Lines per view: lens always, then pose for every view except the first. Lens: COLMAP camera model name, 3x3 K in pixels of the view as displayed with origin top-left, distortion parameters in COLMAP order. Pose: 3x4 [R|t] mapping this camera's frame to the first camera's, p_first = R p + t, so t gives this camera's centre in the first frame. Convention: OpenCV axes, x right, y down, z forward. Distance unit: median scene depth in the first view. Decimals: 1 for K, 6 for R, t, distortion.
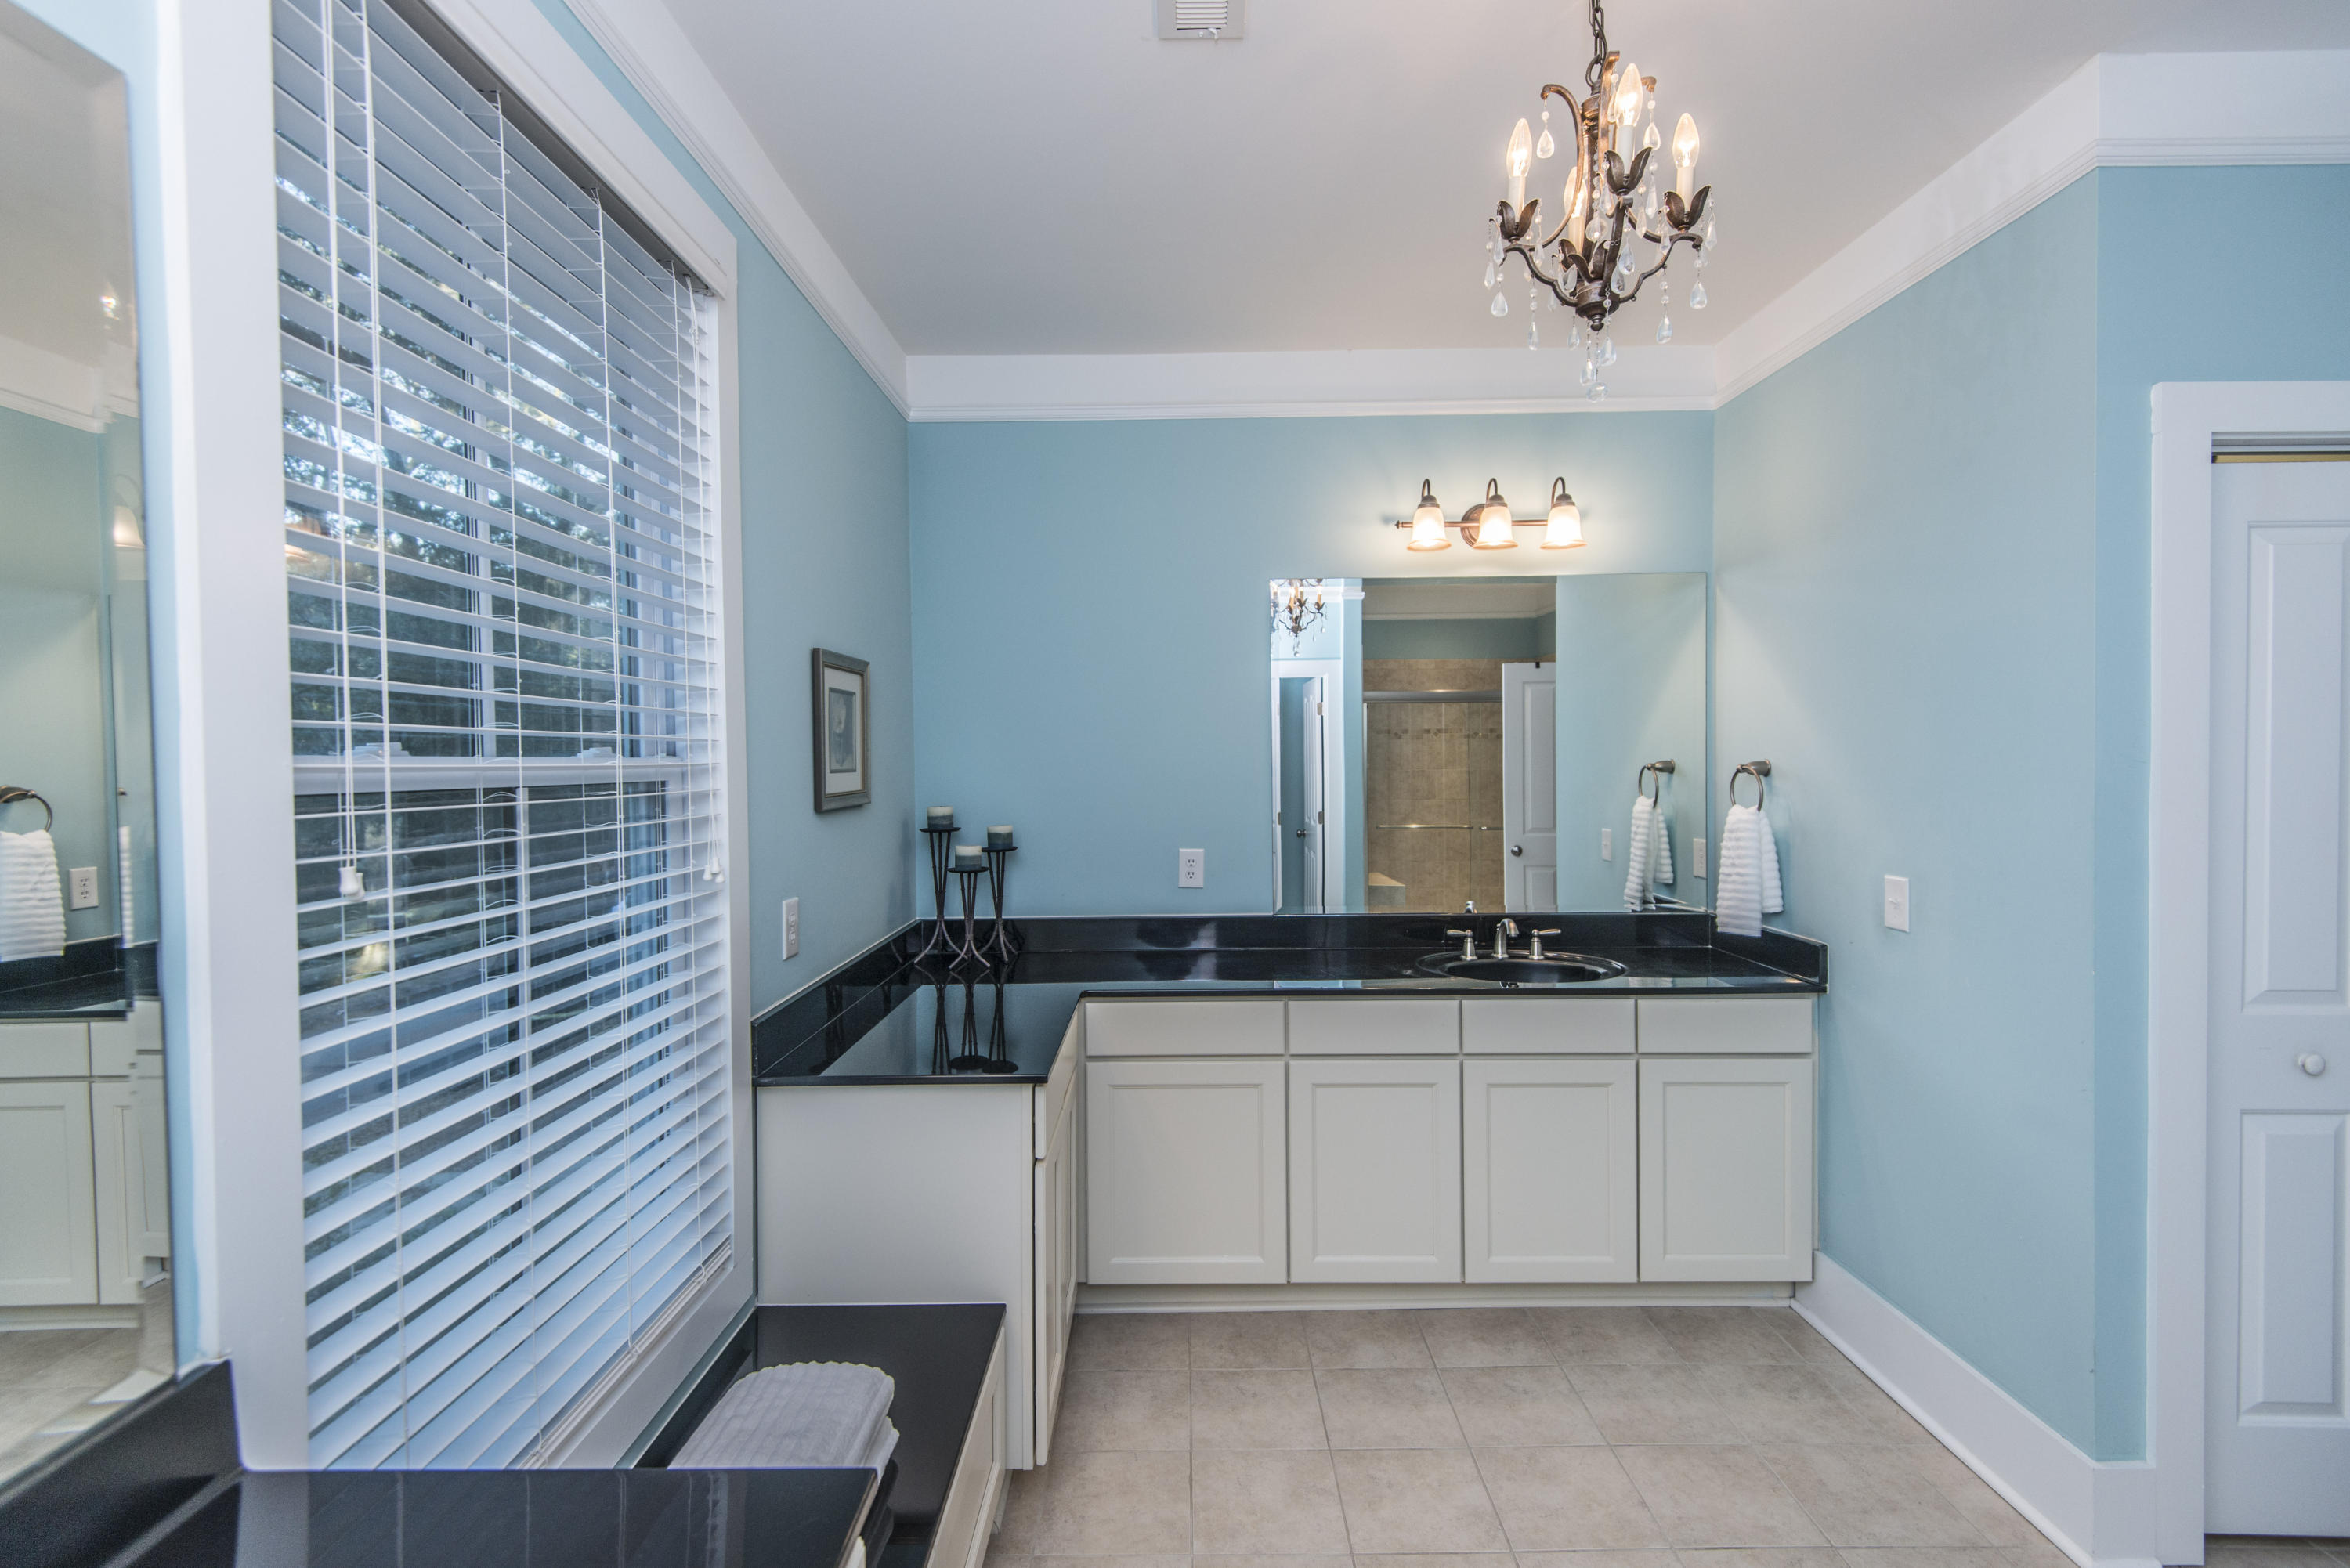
lens RADIAL K [[1060.5, 0, 1169.8], [0, 1060.5, 784.5], [0, 0, 1]] dist [0.027066, -0.012279]
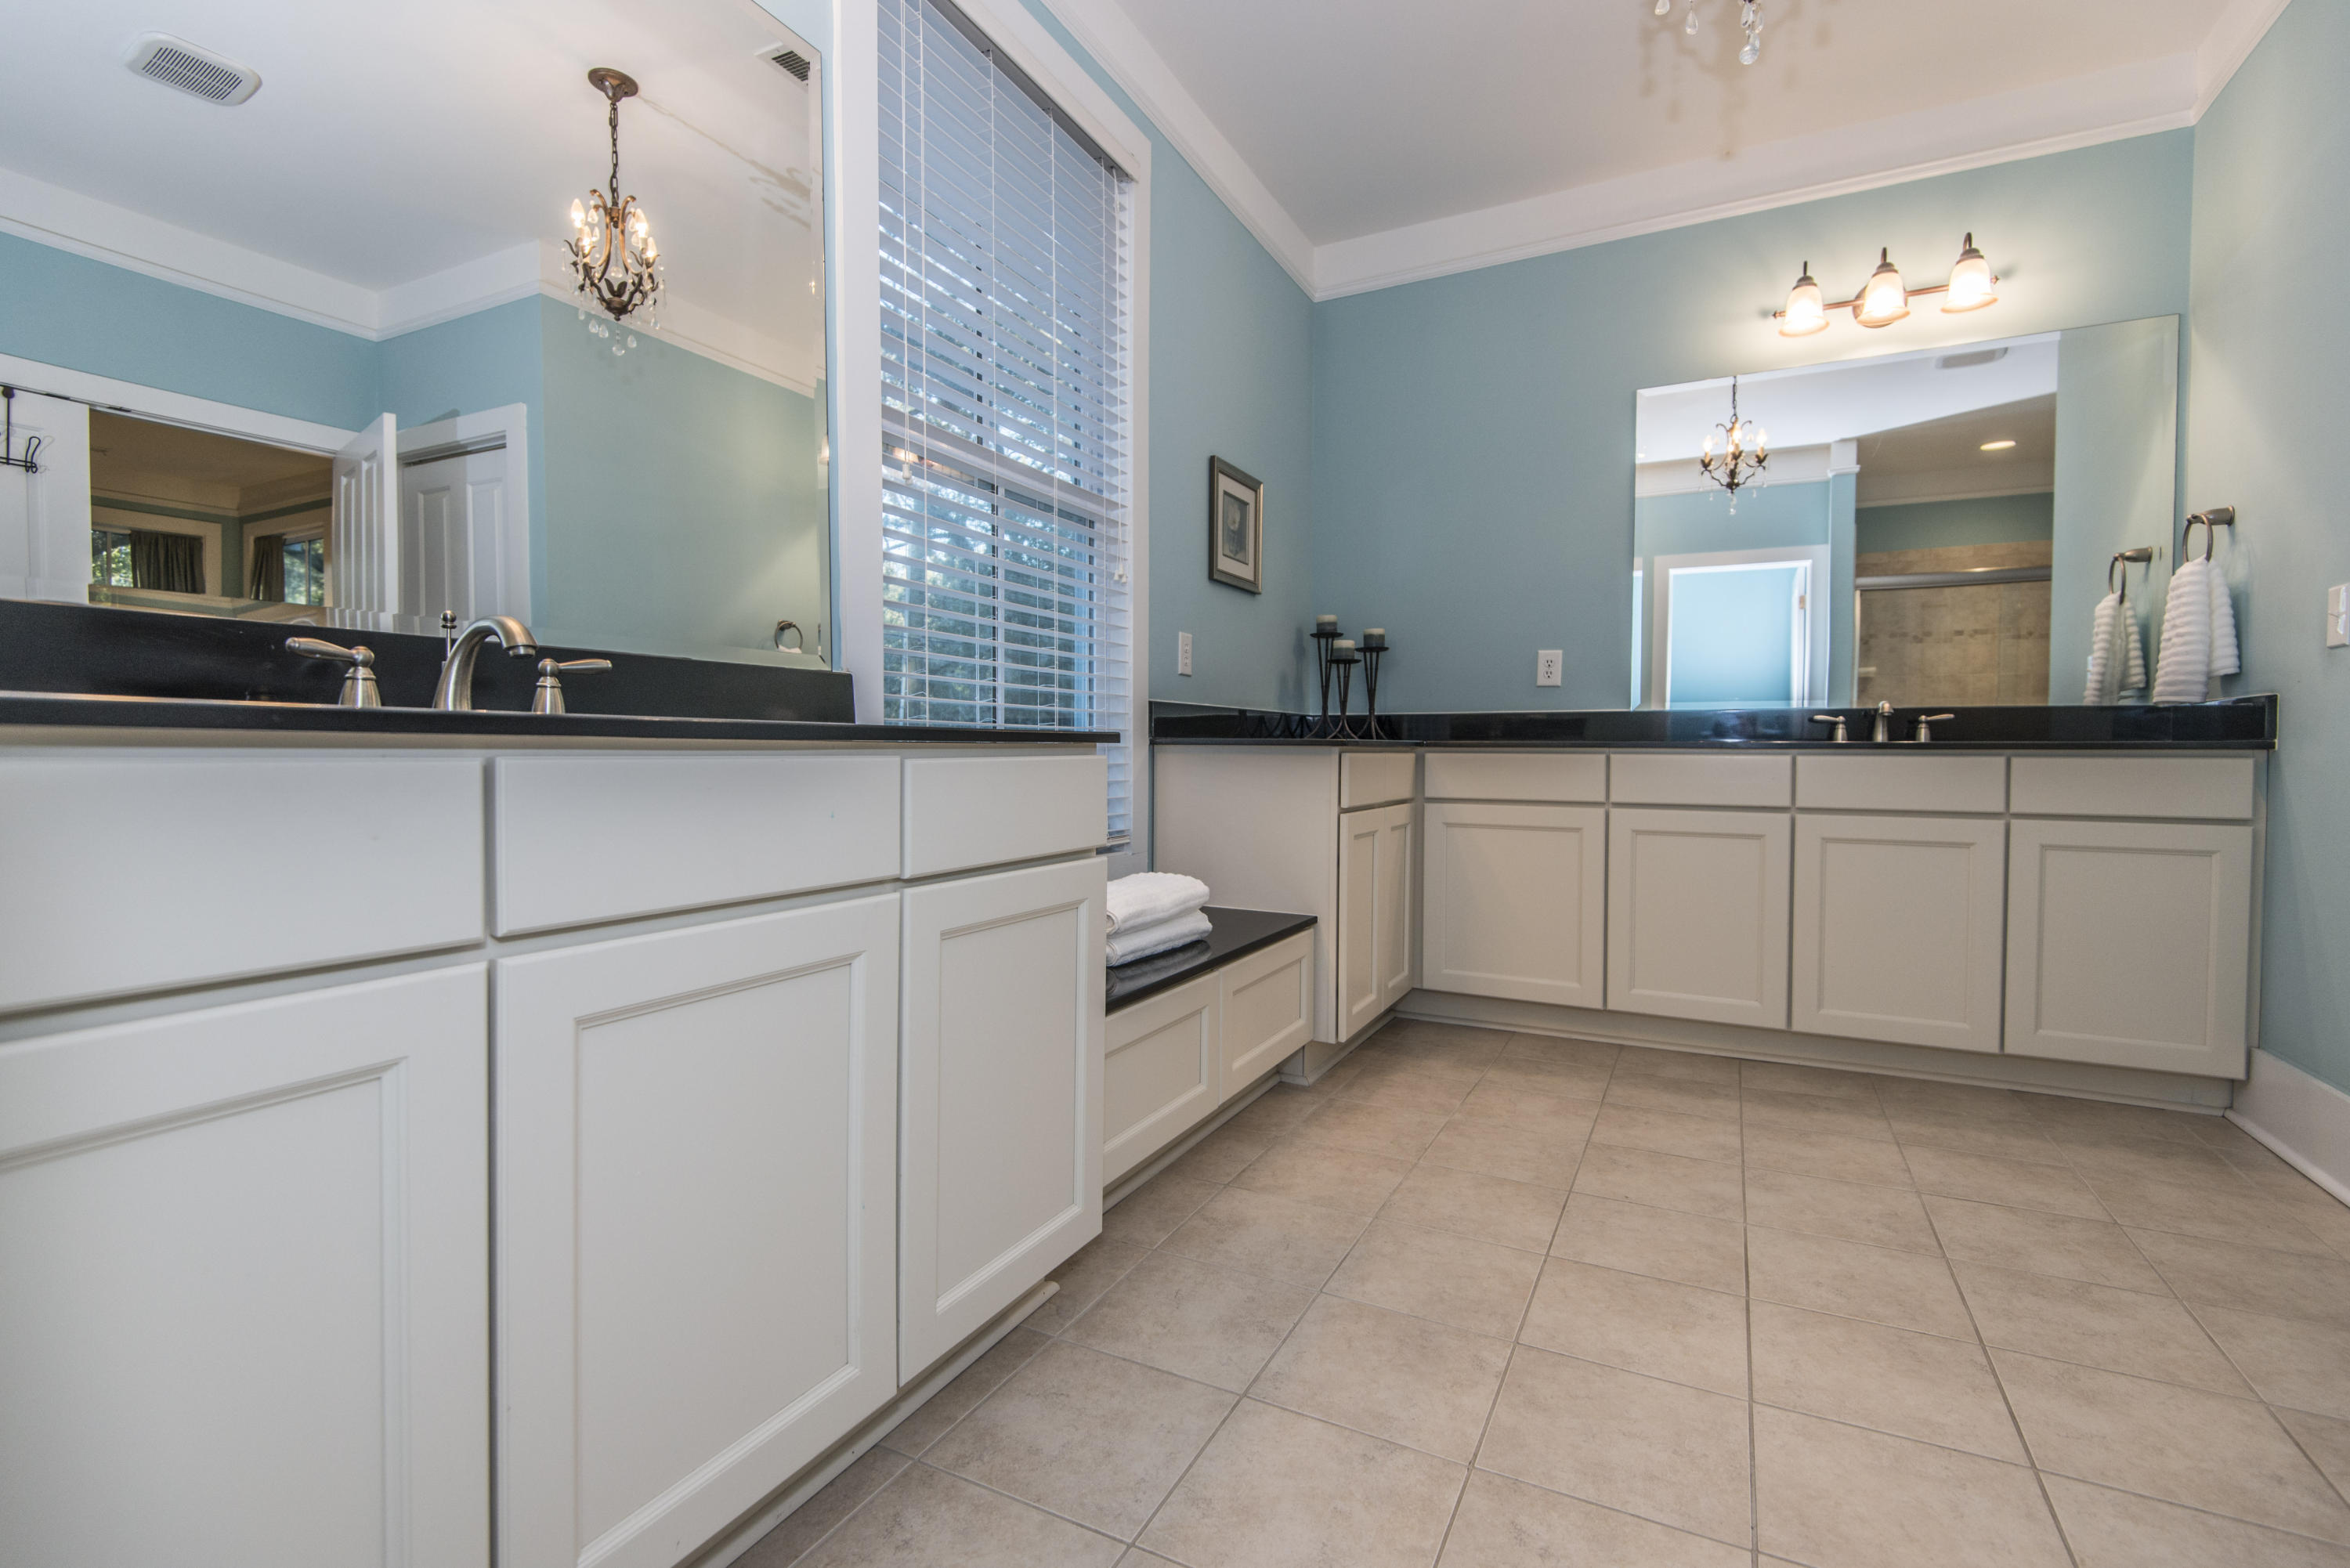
lens RADIAL K [[1060.5, 0, 1174.1], [0, 1060.5, 776.6], [0, 0, 1]] dist [0.027066, -0.012279]
pose [[0.896305, 0.026347, -0.442655, 0.195423], [-0.022502, 0.999650, 0.013938, 0.223062], [0.442867, -0.002532, 0.896584, -0.185586]]
